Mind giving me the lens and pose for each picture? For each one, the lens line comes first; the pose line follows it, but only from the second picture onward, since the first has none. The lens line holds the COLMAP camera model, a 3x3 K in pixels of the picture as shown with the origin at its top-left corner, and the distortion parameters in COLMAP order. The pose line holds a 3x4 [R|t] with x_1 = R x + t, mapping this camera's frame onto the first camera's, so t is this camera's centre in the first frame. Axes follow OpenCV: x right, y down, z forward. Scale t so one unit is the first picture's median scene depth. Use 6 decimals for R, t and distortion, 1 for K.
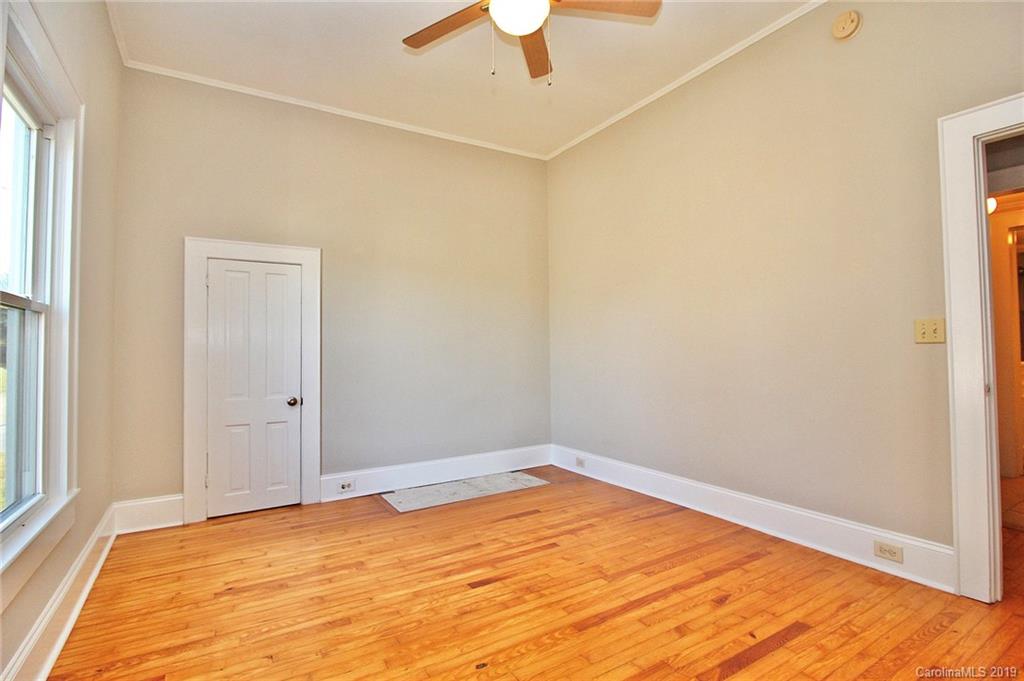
lens RADIAL K [[493.2, 0, 524.2], [0, 493.2, 340.4], [0, 0, 1]] dist [0.001560, -0.014447]
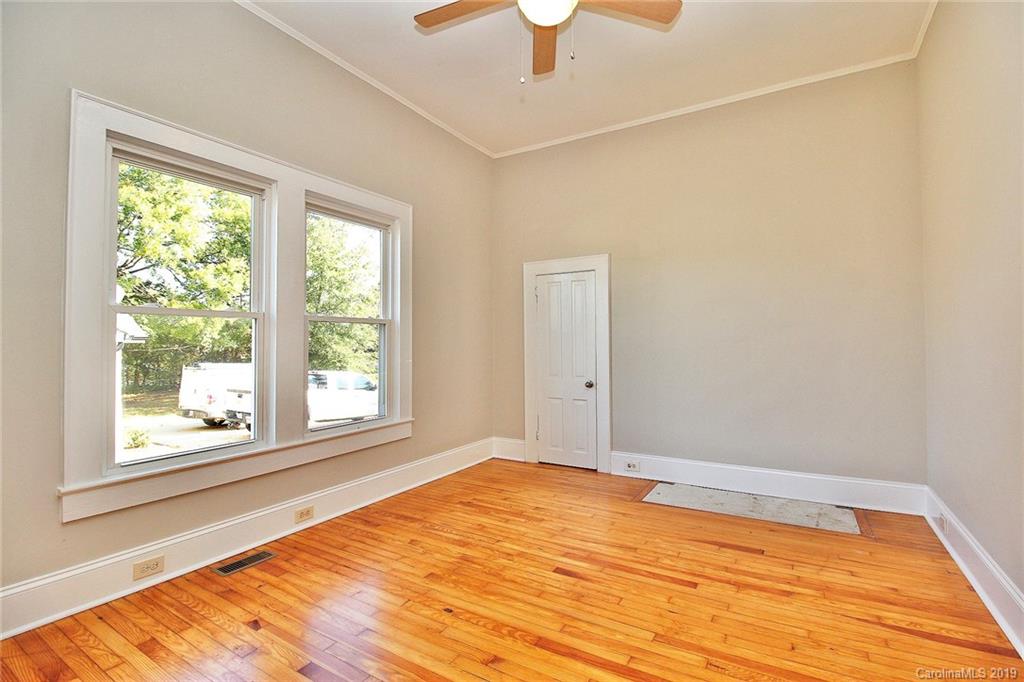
lens RADIAL K [[478.9, 0, 516.7], [0, 478.9, 340.6], [0, 0, 1]] dist [-0.000318, -0.014507]
pose [[0.455429, 0.006496, -0.890249, 0.611979], [0.017973, 0.999703, 0.016489, -0.007993], [0.890091, -0.023510, 0.455177, 0.378232]]
